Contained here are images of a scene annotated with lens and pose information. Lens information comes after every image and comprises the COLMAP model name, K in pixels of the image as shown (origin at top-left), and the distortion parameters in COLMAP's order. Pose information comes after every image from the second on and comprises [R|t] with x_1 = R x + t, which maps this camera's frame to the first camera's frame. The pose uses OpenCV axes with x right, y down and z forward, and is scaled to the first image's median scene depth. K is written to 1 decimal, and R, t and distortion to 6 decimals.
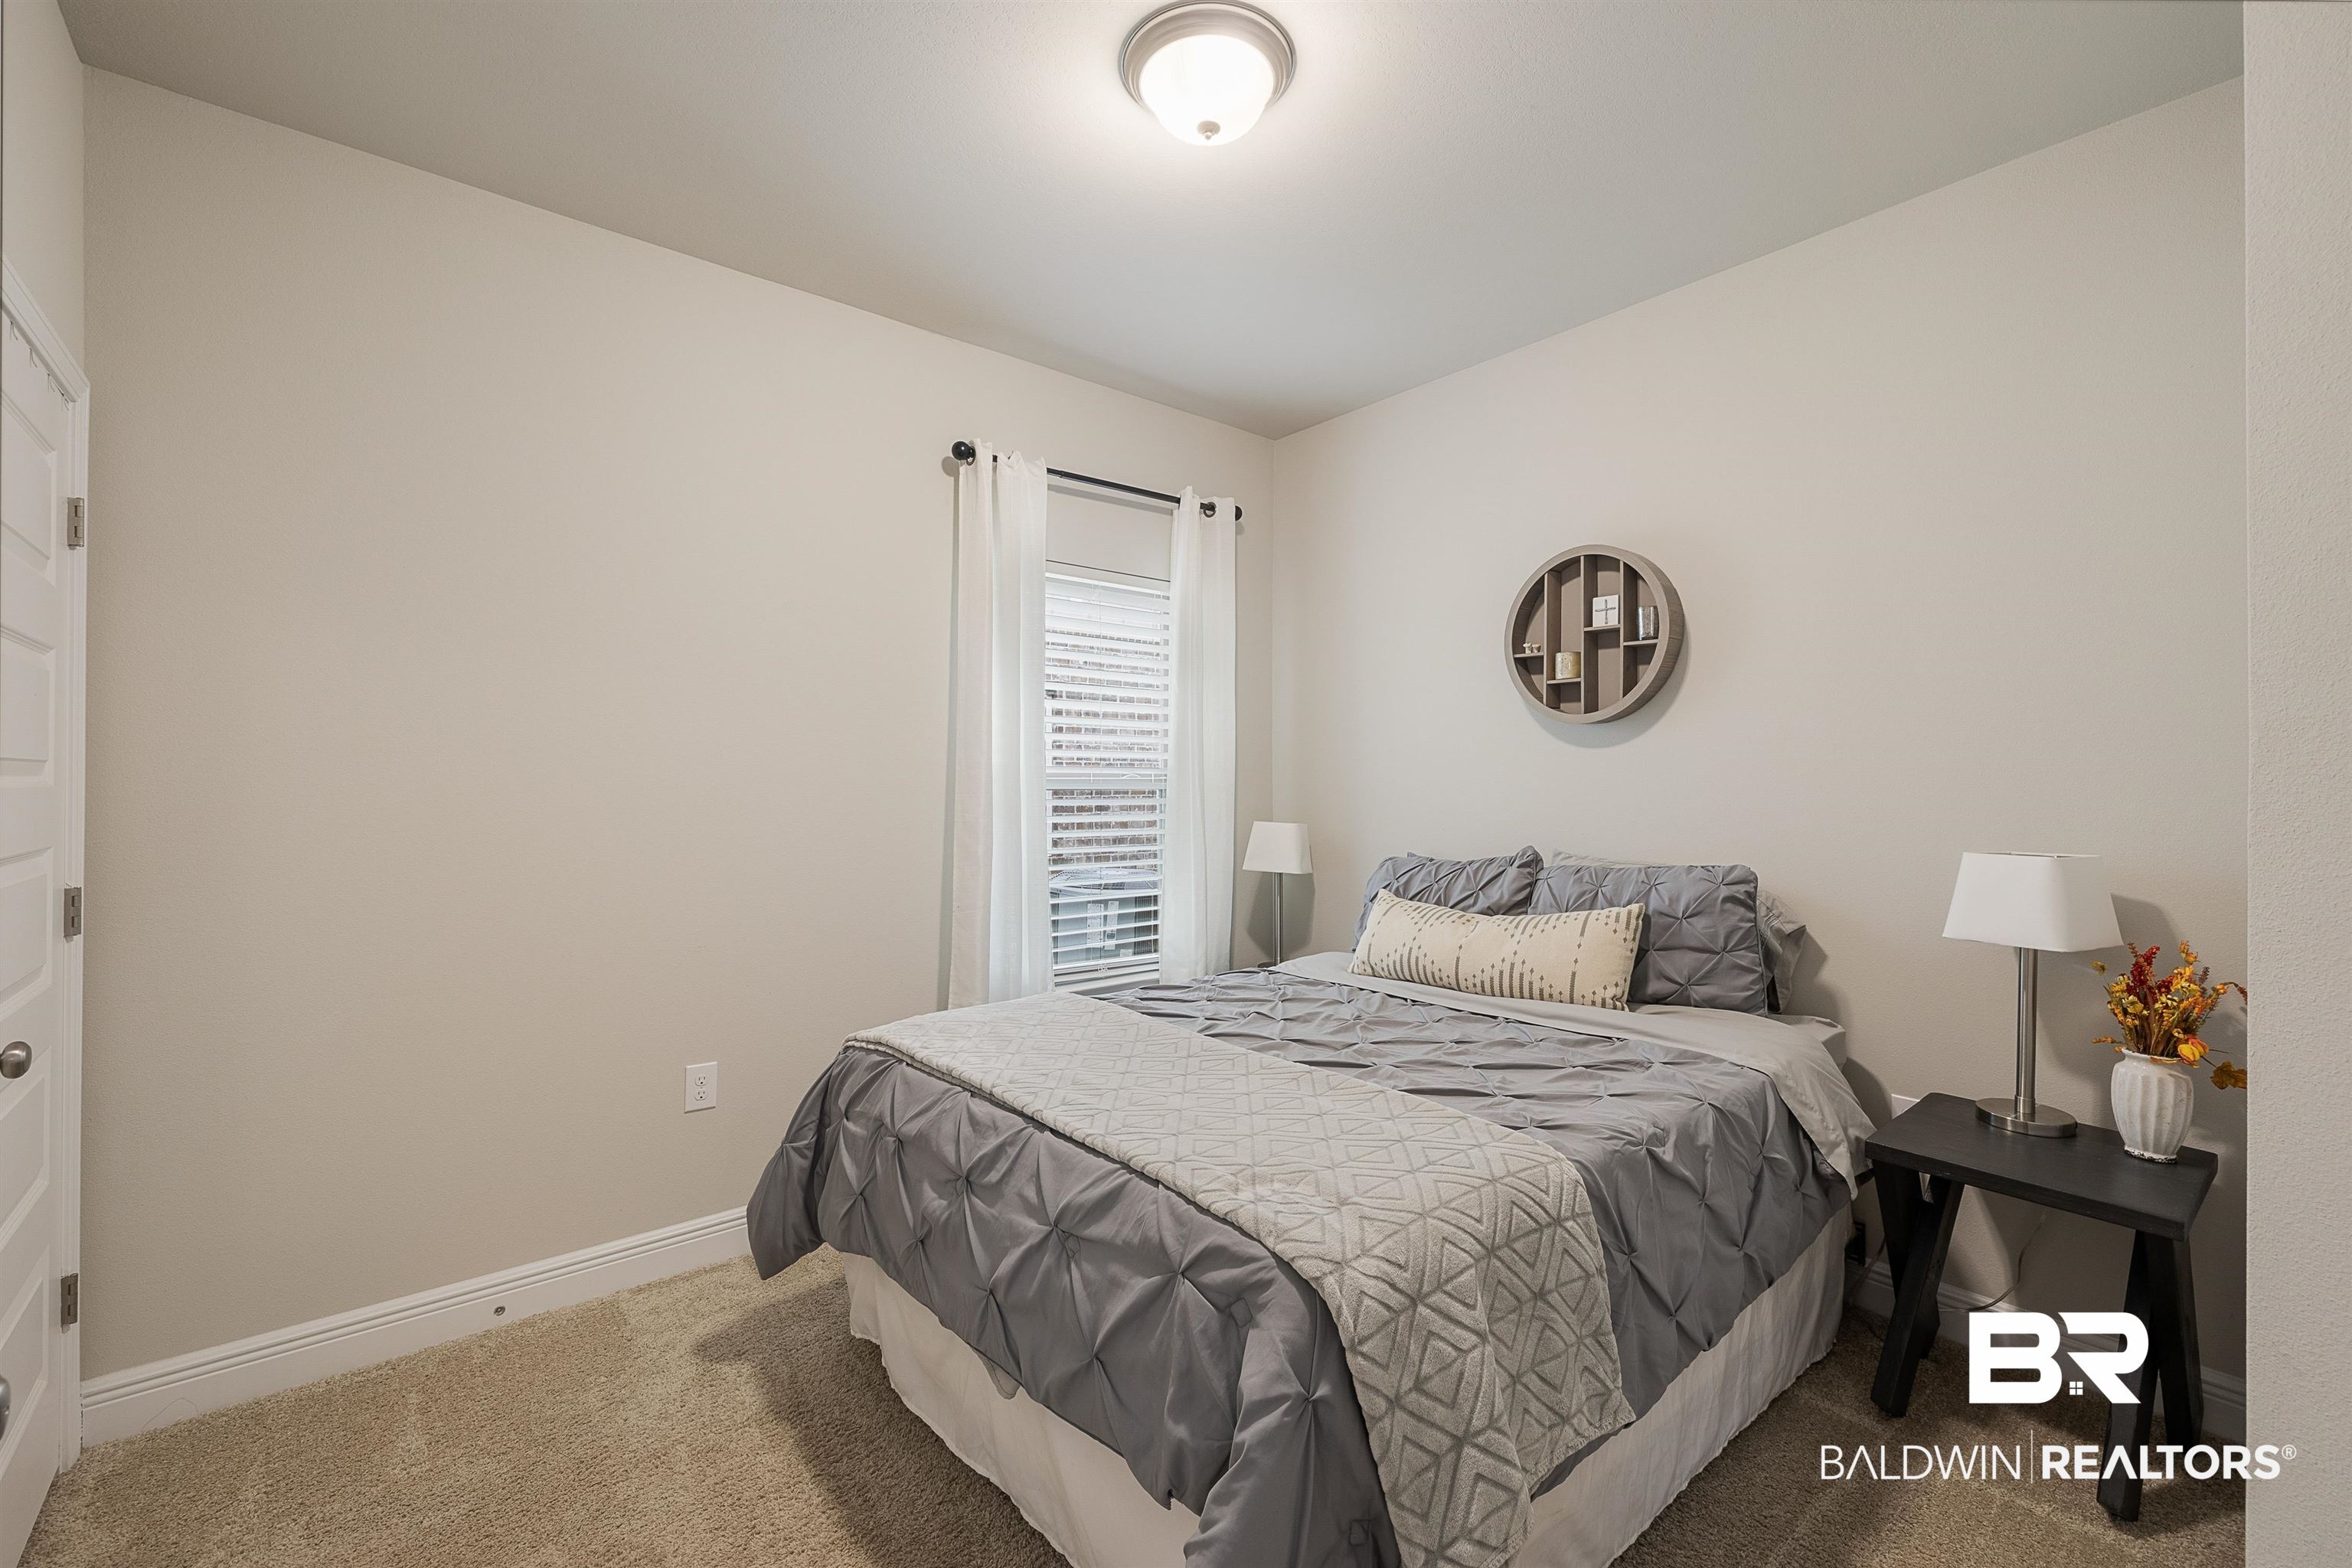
lens RADIAL K [[997.1, 0, 1173.6], [0, 997.1, 786.7], [0, 0, 1]] dist [-0.000526, 0.000109]
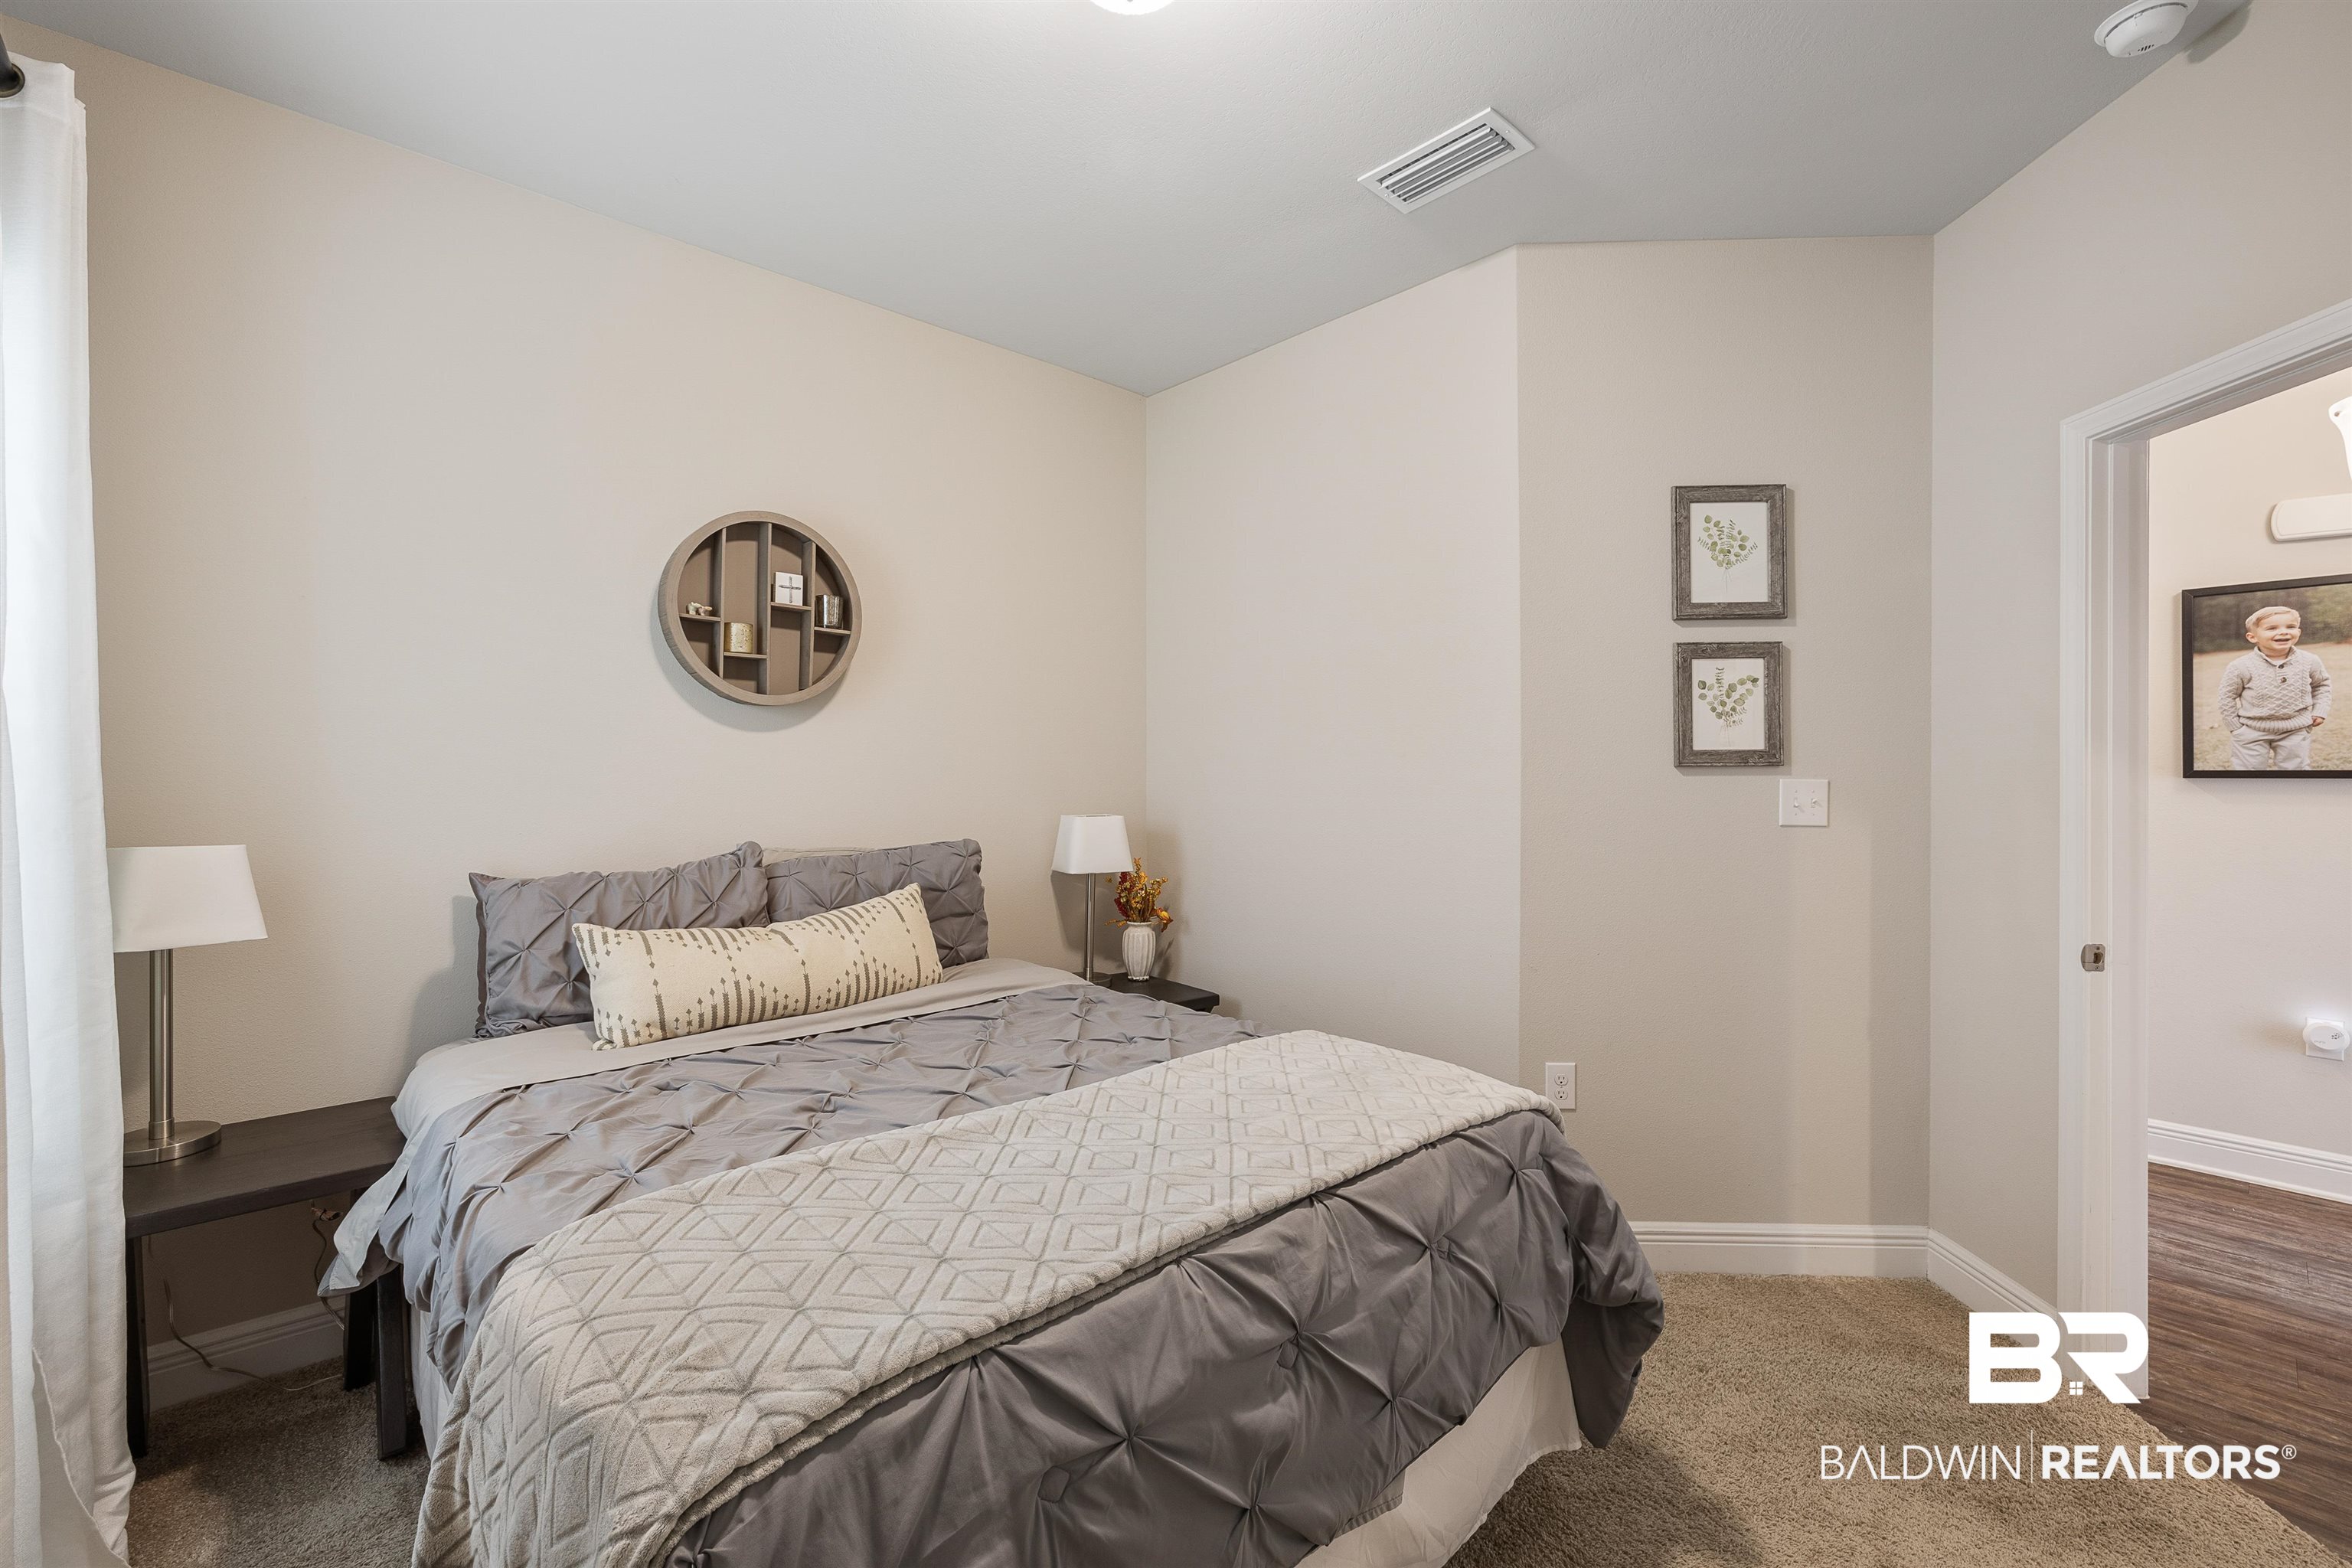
lens RADIAL K [[997.1, 0, 1174.5], [0, 997.1, 787.4], [0, 0, 1]] dist [-0.000526, 0.000109]
pose [[-0.049118, -0.001058, 0.998792, -0.536200], [0.011681, 0.999930, 0.001634, 0.015255], [-0.998725, 0.011747, -0.049102, 0.689948]]
